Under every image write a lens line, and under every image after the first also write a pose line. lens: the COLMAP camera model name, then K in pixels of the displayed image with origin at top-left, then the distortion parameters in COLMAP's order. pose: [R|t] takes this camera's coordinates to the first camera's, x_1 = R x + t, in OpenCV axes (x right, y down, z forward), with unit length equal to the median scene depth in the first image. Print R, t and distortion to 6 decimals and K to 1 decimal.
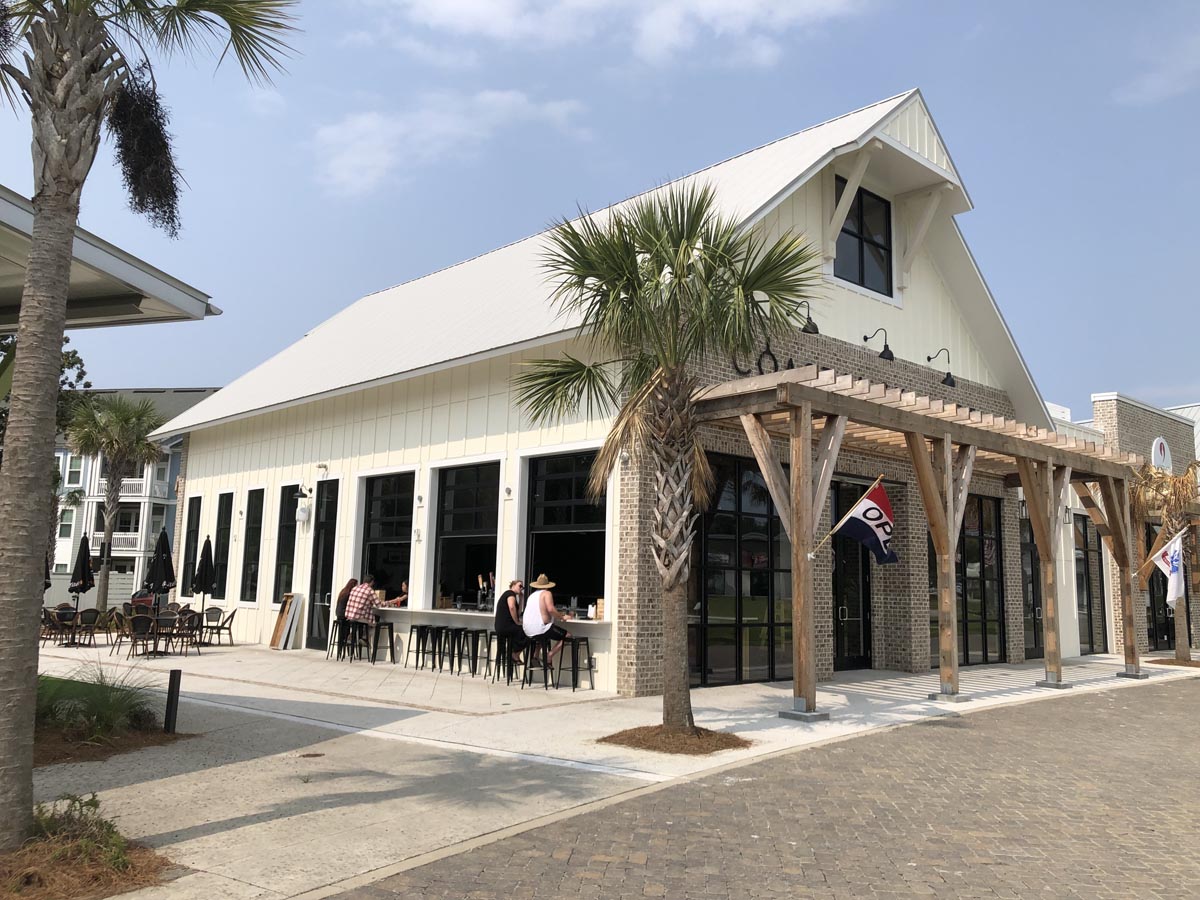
lens RADIAL K [[1028.6, 0, 607.9], [0, 1028.6, 431.5], [0, 0, 1]] dist [0.065342, -0.011489]
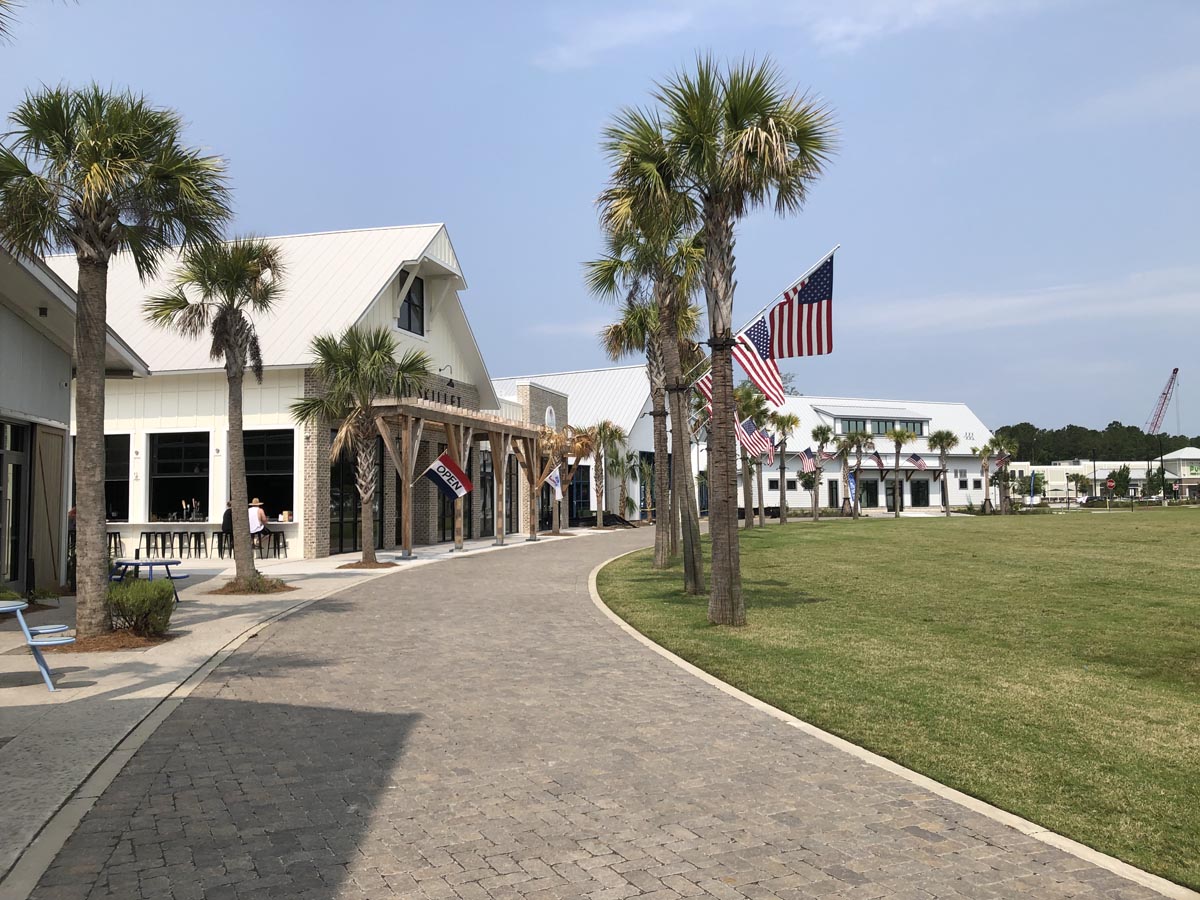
lens RADIAL K [[1028.6, 0, 607.9], [0, 1028.6, 431.5], [0, 0, 1]] dist [0.065342, -0.011489]
pose [[0.853865, 0.003906, 0.520481, -0.416969], [-0.046278, 0.996581, 0.068441, -0.115547], [-0.518434, -0.082526, 0.851126, -0.754192]]
